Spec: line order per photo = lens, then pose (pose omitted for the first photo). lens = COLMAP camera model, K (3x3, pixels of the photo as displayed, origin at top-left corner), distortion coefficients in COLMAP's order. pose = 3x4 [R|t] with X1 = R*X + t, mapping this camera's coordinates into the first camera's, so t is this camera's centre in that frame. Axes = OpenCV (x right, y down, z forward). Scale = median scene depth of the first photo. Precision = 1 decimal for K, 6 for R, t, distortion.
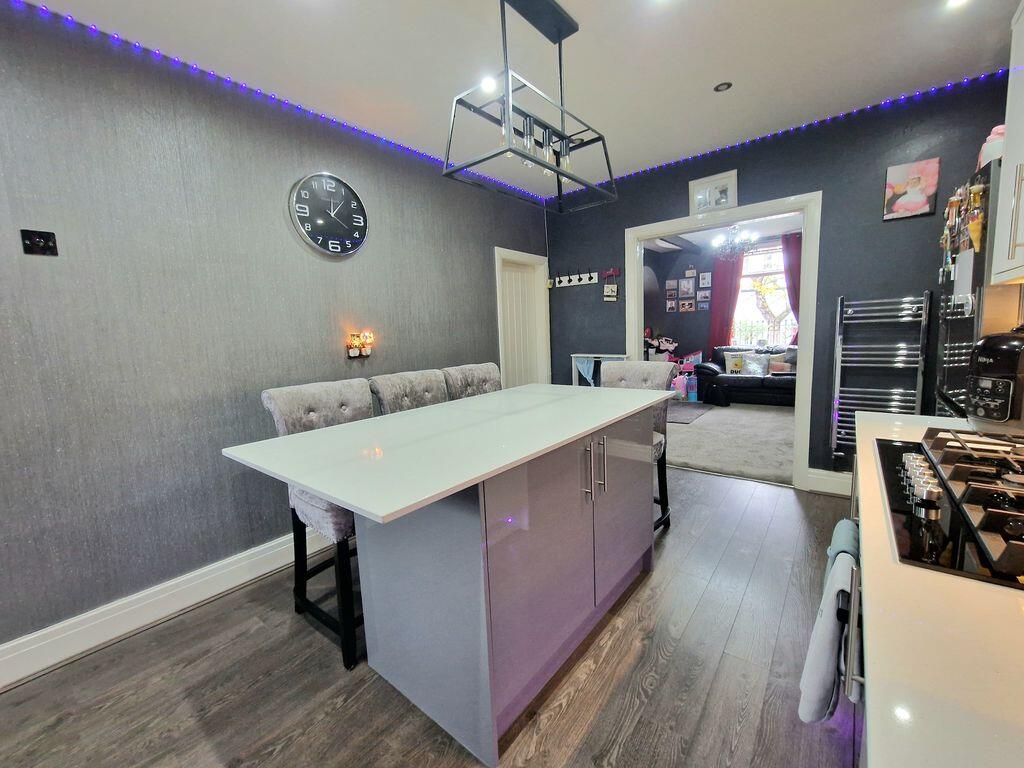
lens RADIAL K [[421.9, 0, 513.4], [0, 421.9, 384.1], [0, 0, 1]] dist [-0.001308, -0.000104]
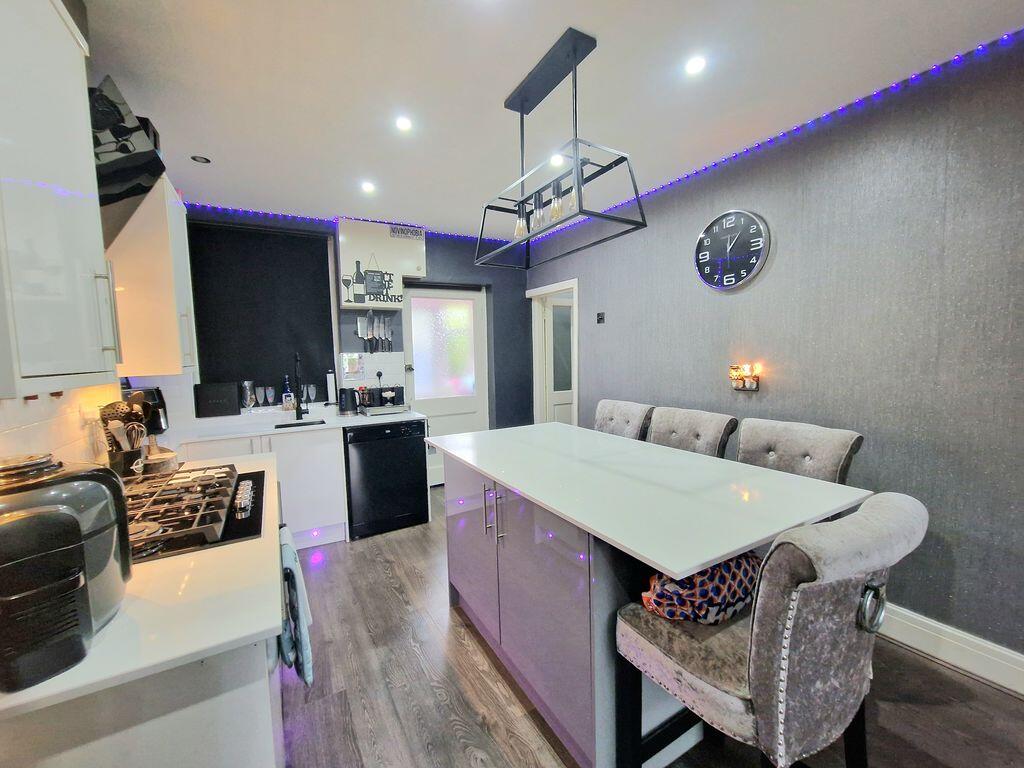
lens RADIAL K [[421.9, 0, 516.8], [0, 421.9, 384.4], [0, 0, 1]] dist [-0.001308, -0.000104]
pose [[-0.365932, 0.119146, -0.922983, 1.148747], [-0.079577, 0.984133, 0.158589, -0.304859], [0.927233, 0.131481, -0.350644, 1.409207]]
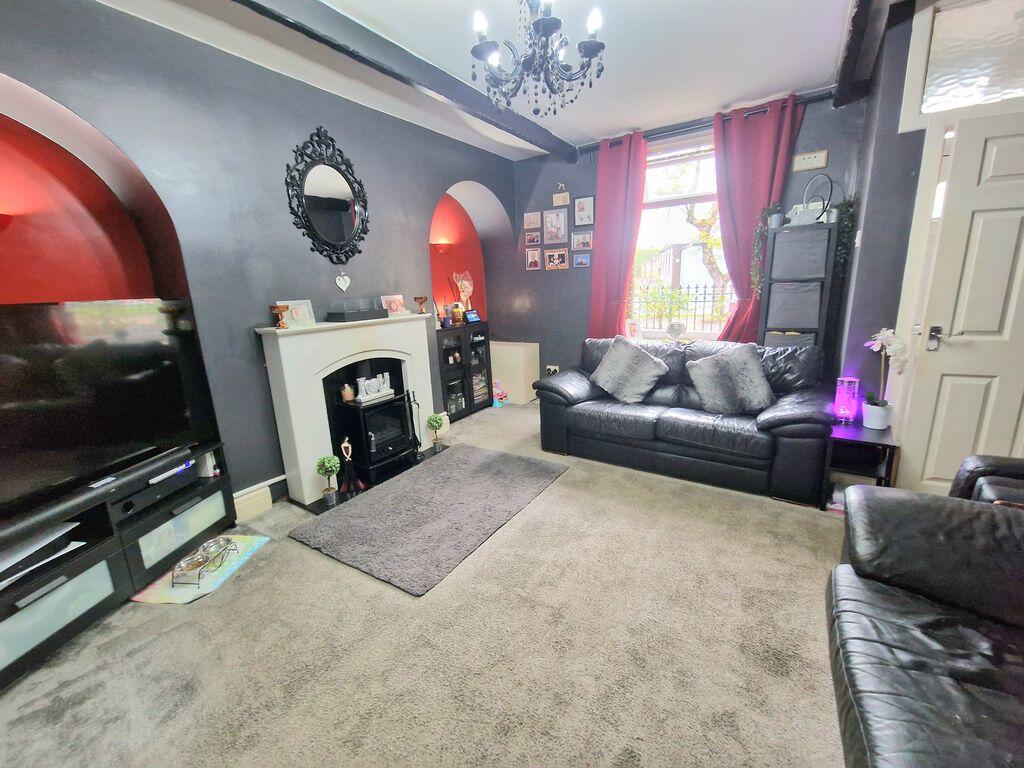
lens RADIAL K [[421.9, 0, 517.2], [0, 421.9, 382.1], [0, 0, 1]] dist [-0.001308, -0.000104]
pose [[0.994927, -0.011090, 0.099991, 0.251807], [0.000466, 0.994403, 0.105656, -0.068198], [-0.100603, -0.105074, 0.989363, 0.357012]]
